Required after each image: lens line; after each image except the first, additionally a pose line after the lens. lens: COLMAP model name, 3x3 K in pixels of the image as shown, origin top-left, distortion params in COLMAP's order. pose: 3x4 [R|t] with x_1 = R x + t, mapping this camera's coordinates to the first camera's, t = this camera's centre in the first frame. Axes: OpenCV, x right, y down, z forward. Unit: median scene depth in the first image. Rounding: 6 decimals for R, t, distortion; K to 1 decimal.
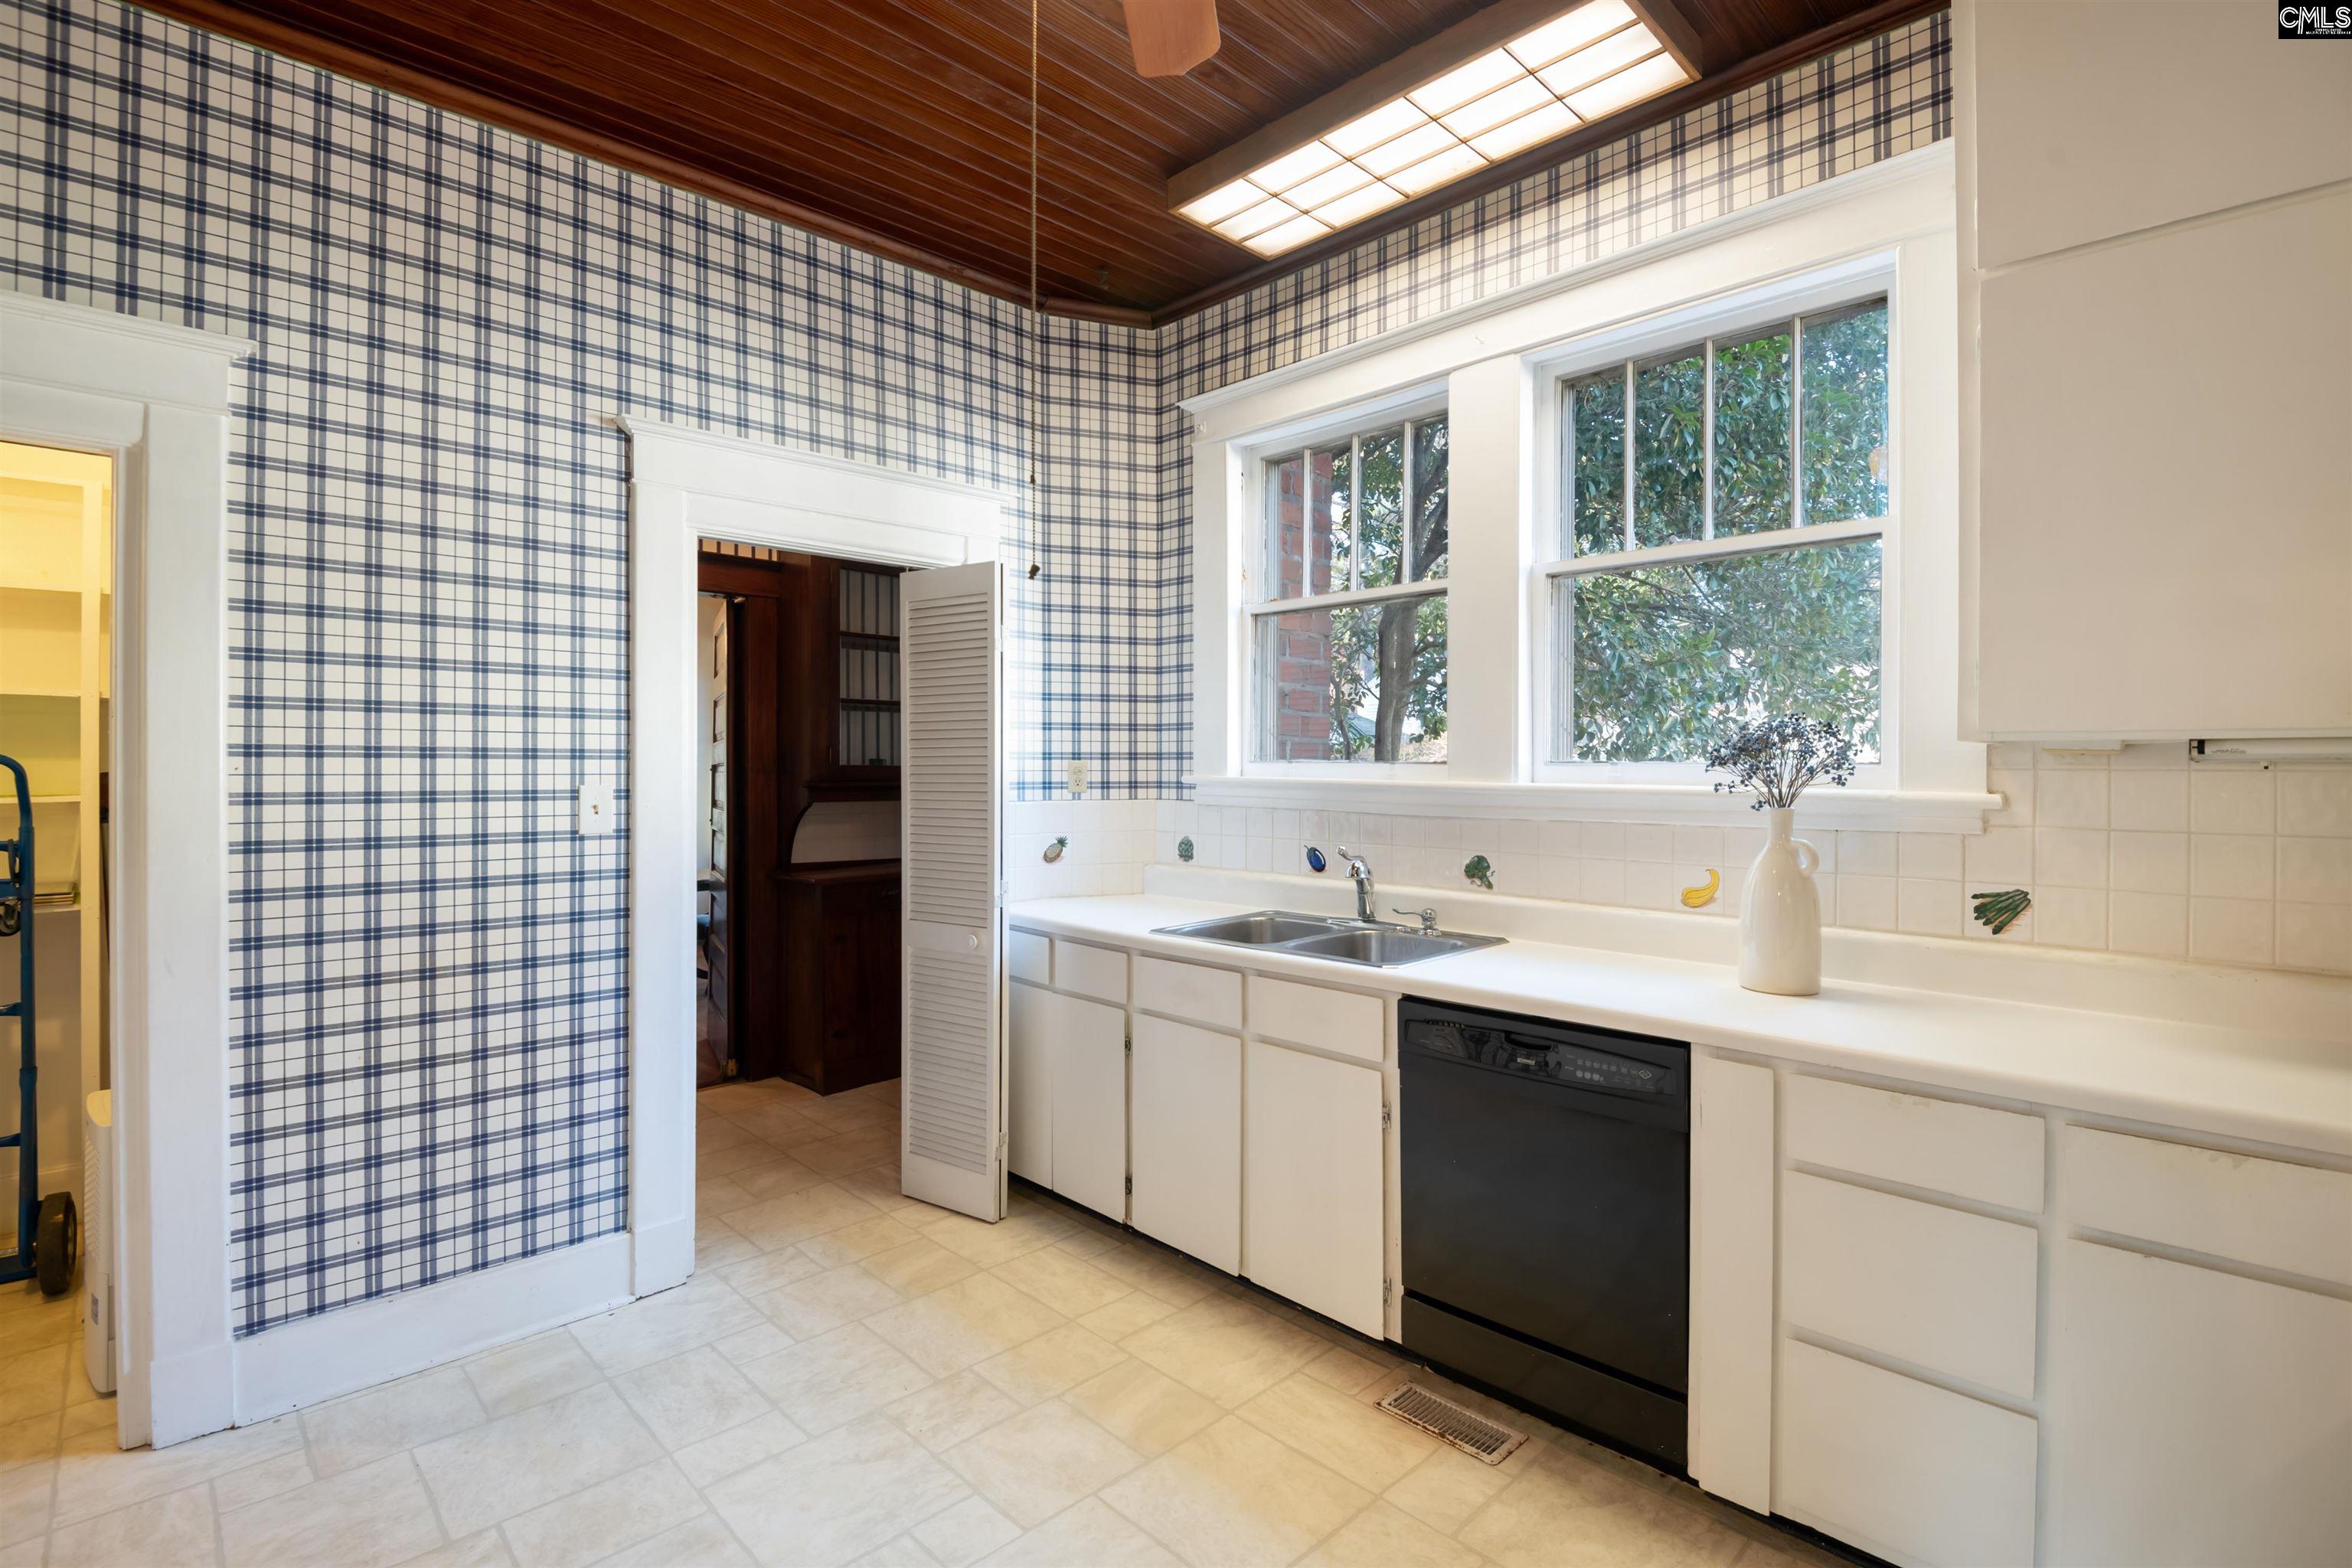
lens RADIAL K [[1103.3, 0, 1174.2], [0, 1103.3, 776.3], [0, 0, 1]] dist [-0.003833, -0.000483]
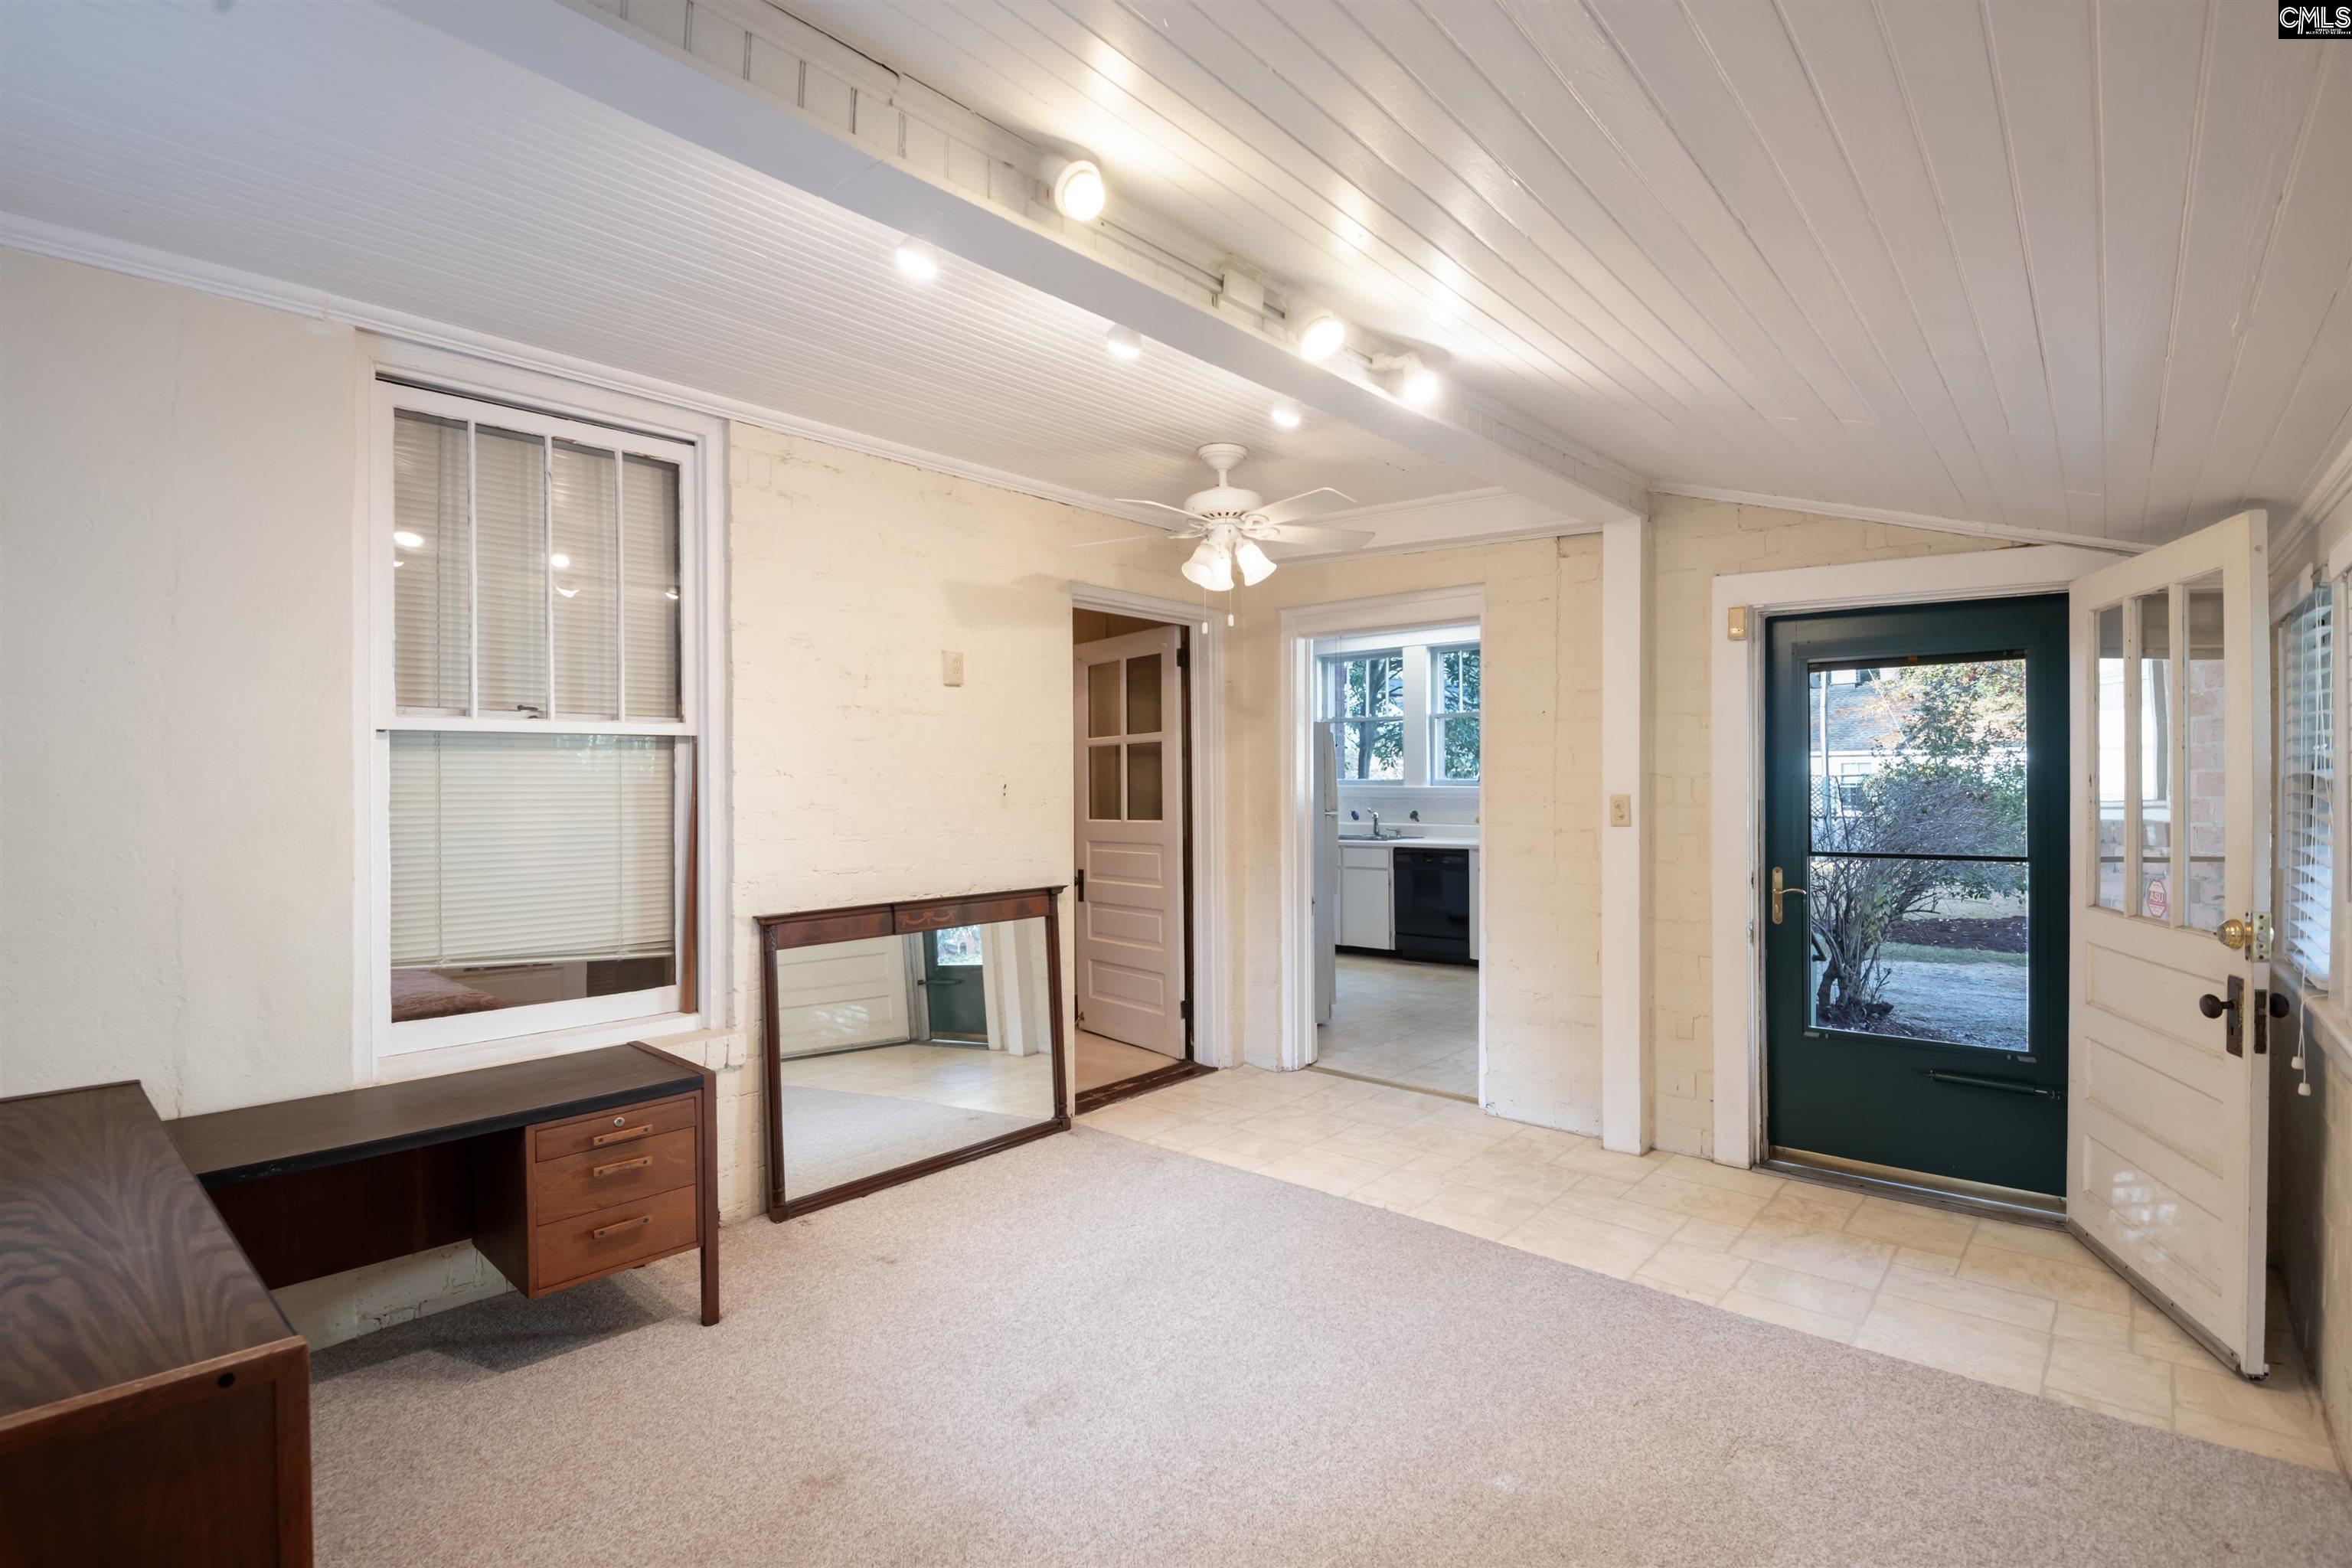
lens RADIAL K [[1114.2, 0, 1176.2], [0, 1114.2, 783.3], [0, 0, 1]] dist [-0.000366, -0.000193]
pose [[0.996978, -0.001151, 0.077675, -0.720906], [0.001432, 0.999993, -0.003564, 0.006983], [-0.077671, 0.003664, 0.996972, -2.347235]]
